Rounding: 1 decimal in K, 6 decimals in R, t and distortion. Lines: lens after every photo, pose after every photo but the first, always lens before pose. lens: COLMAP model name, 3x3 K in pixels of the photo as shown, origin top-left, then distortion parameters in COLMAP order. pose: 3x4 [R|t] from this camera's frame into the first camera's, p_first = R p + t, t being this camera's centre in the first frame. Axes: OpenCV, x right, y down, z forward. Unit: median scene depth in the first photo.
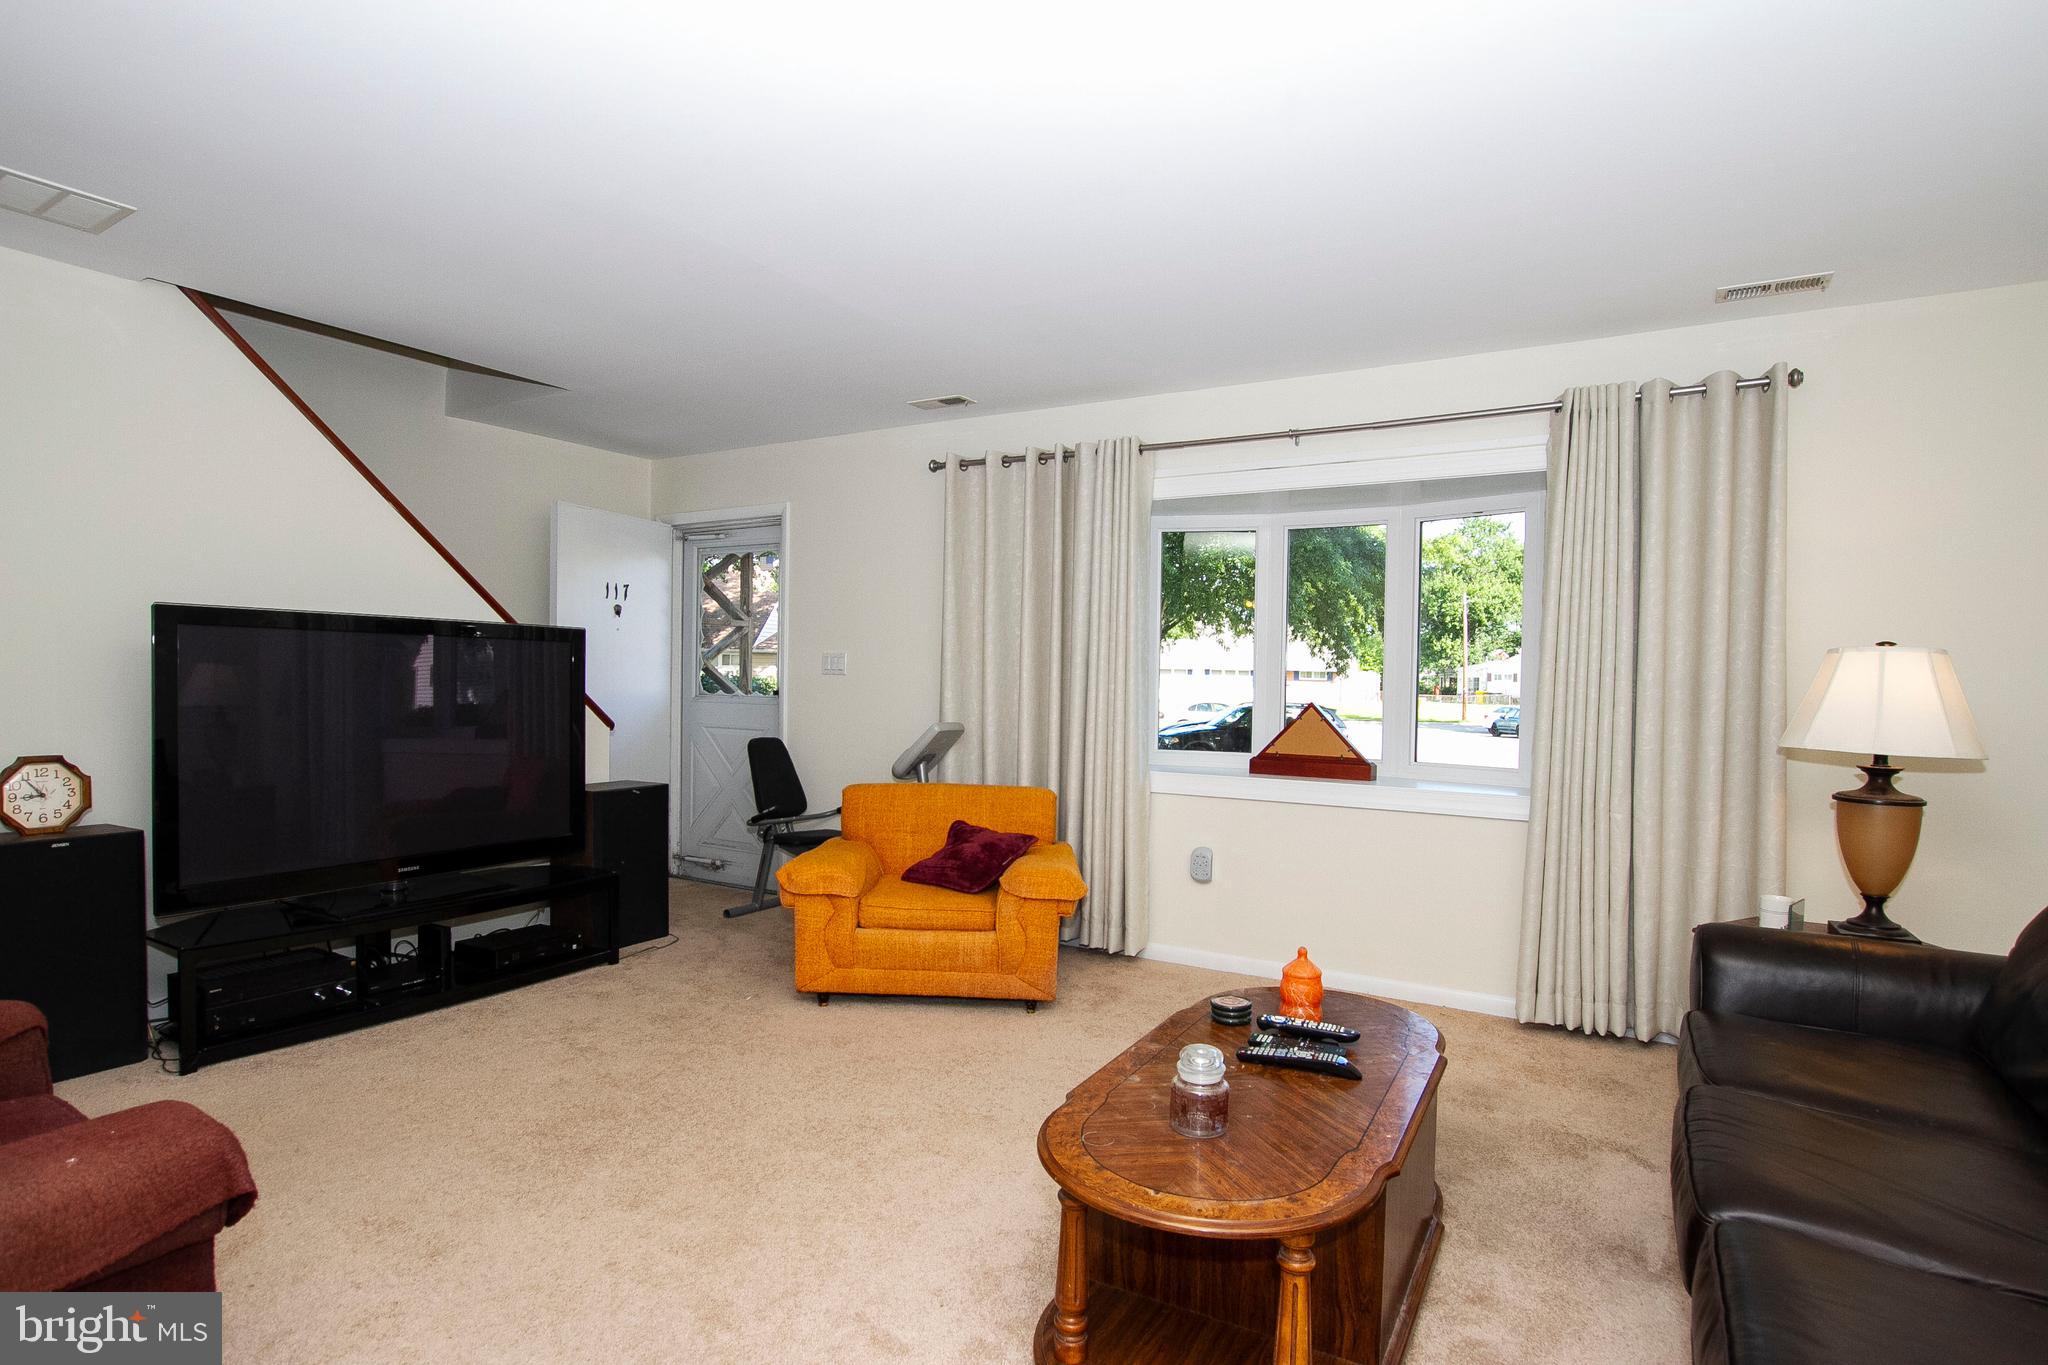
lens RADIAL K [[1086.6, 0, 1024.0], [0, 1086.6, 682.5], [0, 0, 1]] dist [0.046169, 0.000039]
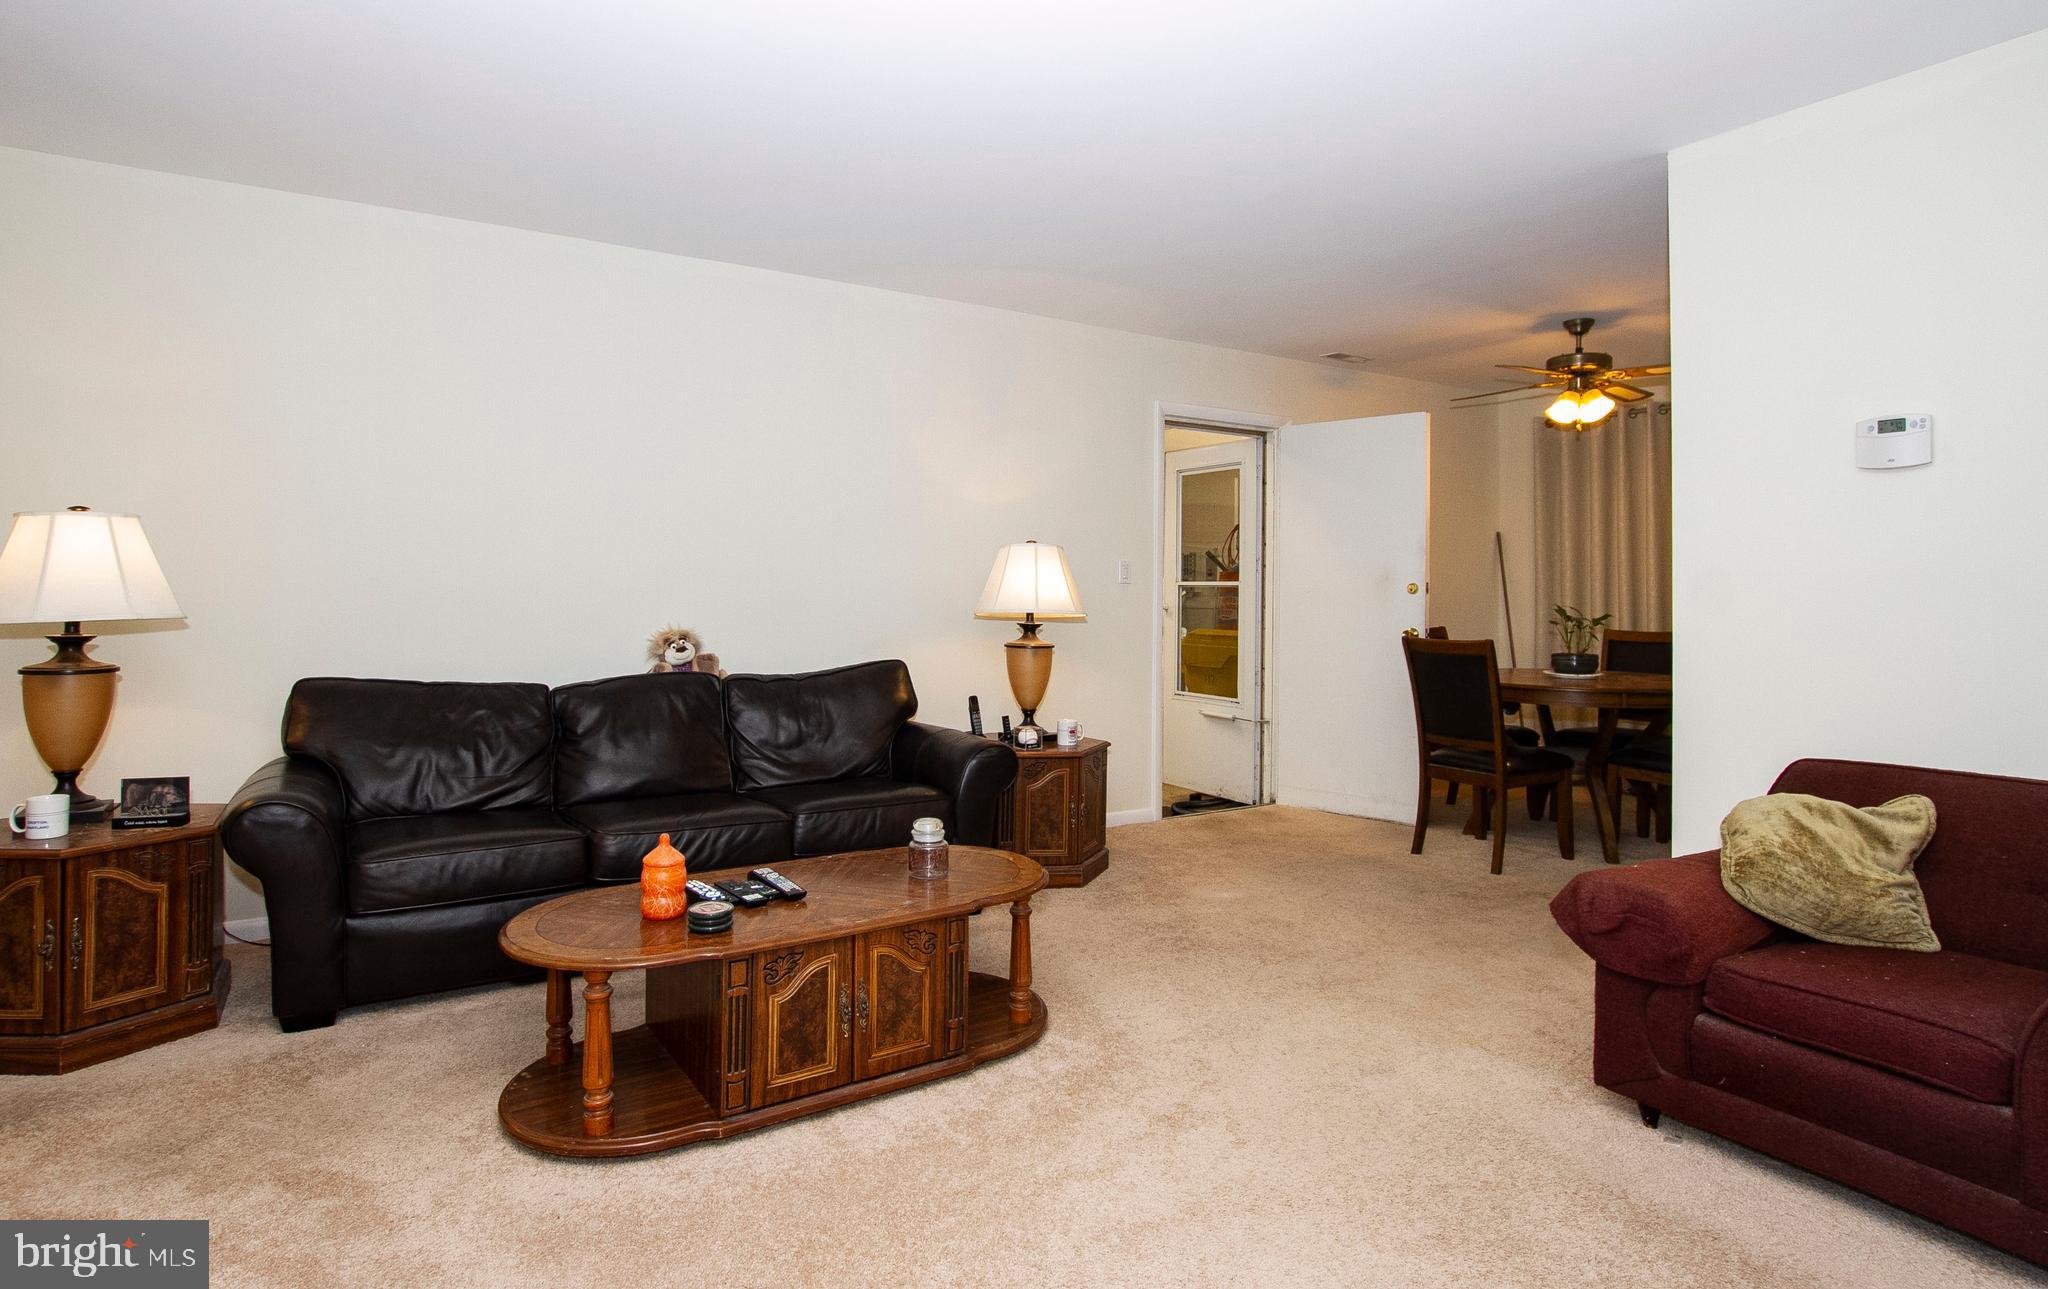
lens RADIAL K [[1081.2, 0, 1020.5], [0, 1081.2, 567.3], [0, 0, 1]] dist [-0.001459, -0.000313]
pose [[-0.886854, -0.017017, 0.461735, -0.374236], [-0.021531, 0.999758, -0.004510, 0.003869], [-0.461547, -0.013941, -0.887006, 1.423168]]
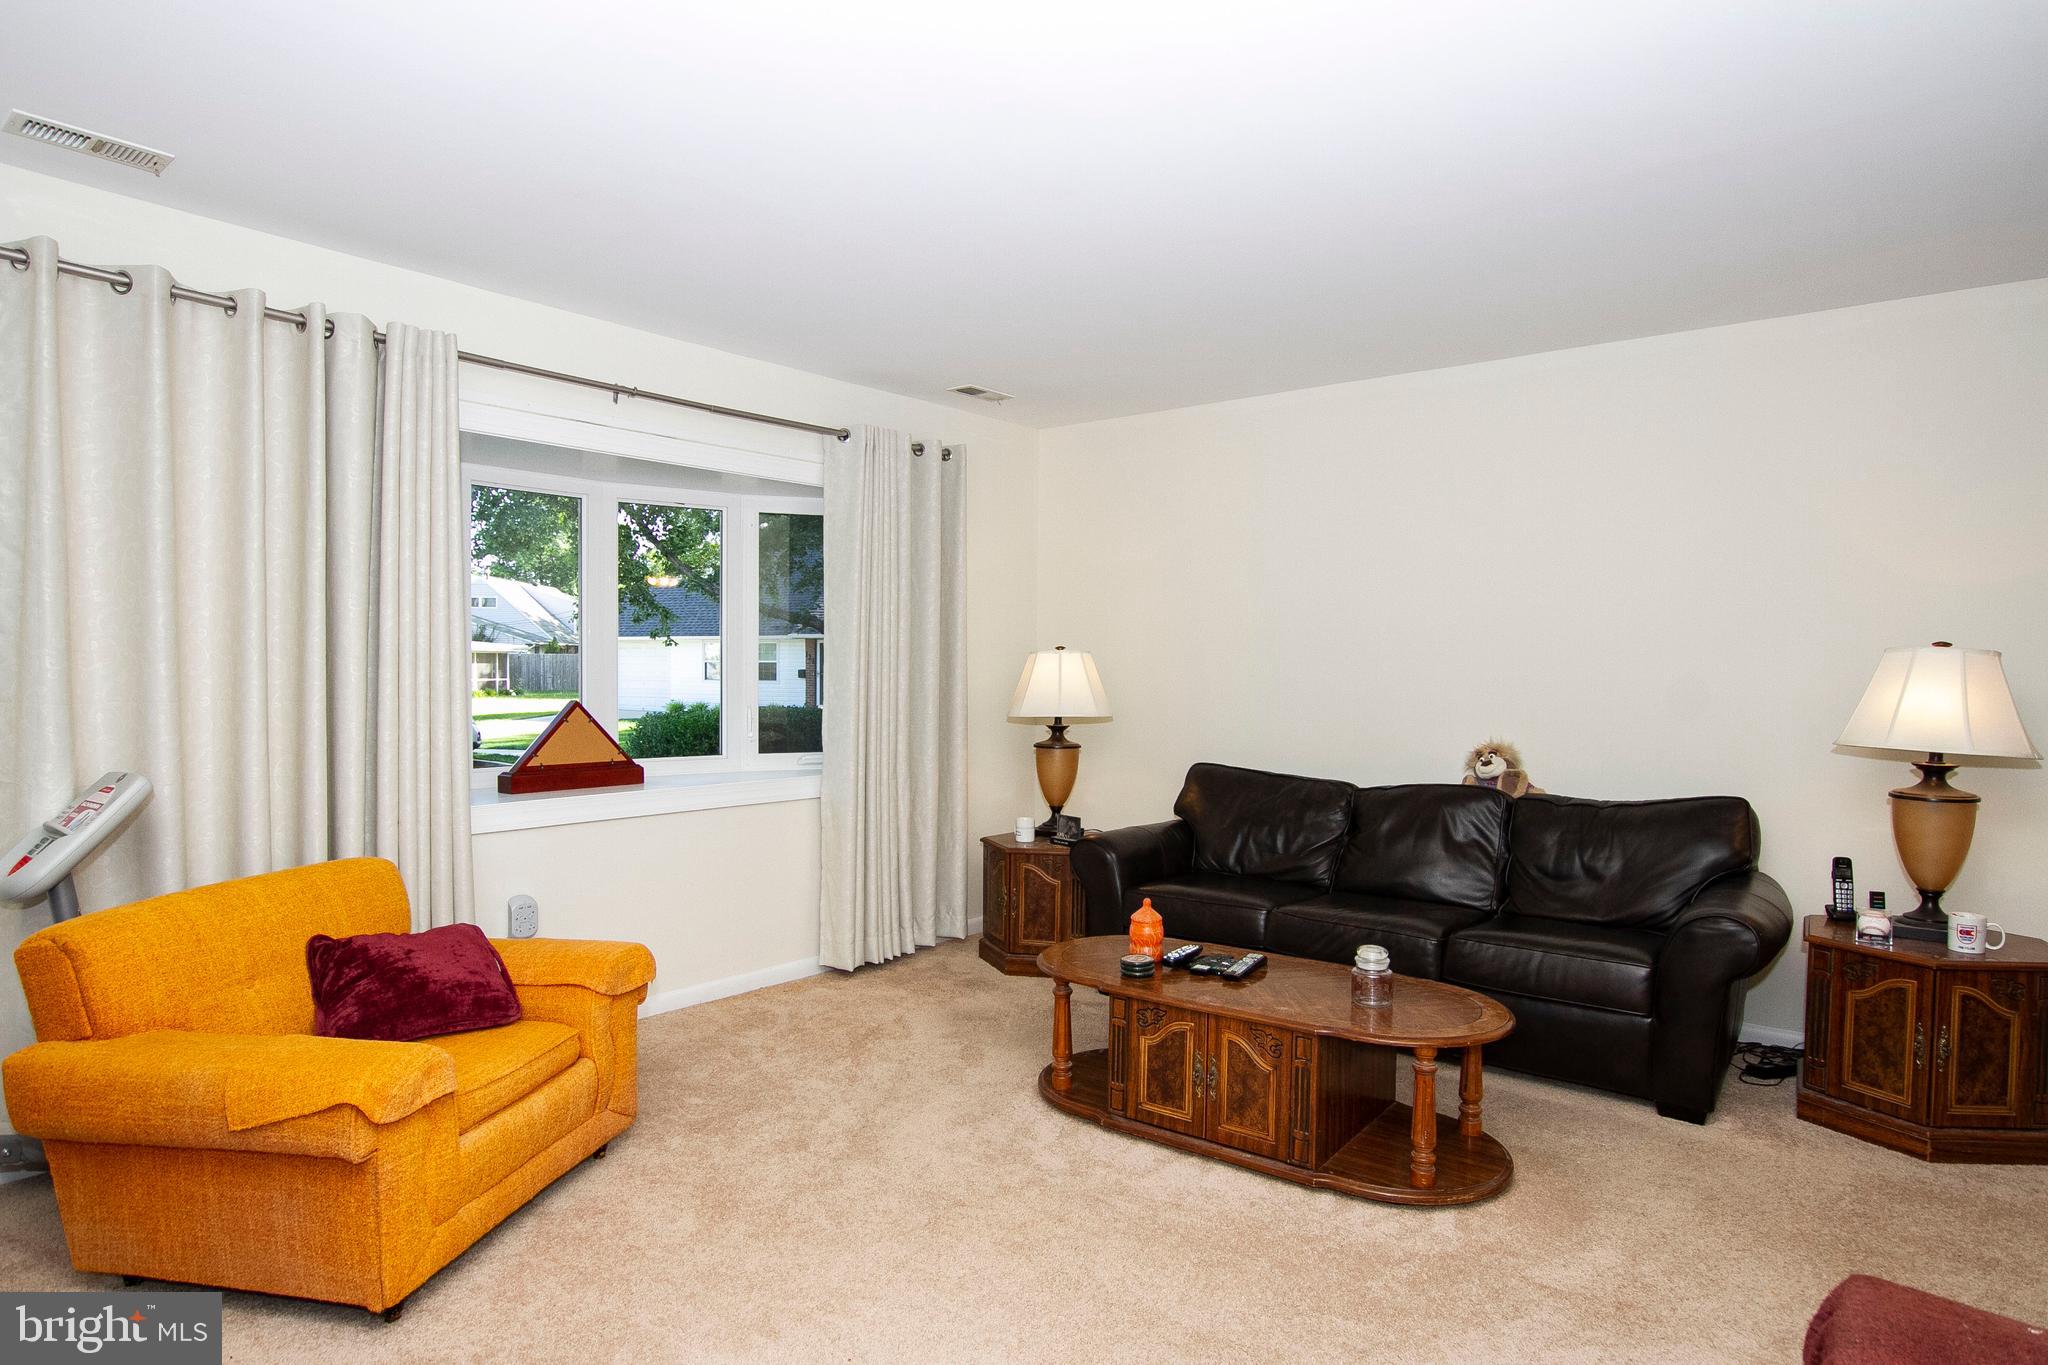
lens RADIAL K [[1212.8, 0, 1024.0], [0, 1212.8, 682.5], [0, 0, 1]] dist [-0.023933, 0.000460]
pose [[0.157107, -0.030155, 0.987121, -0.923655], [0.001968, 0.999541, 0.030221, -0.036126], [-0.987580, -0.002805, 0.157094, 0.765597]]
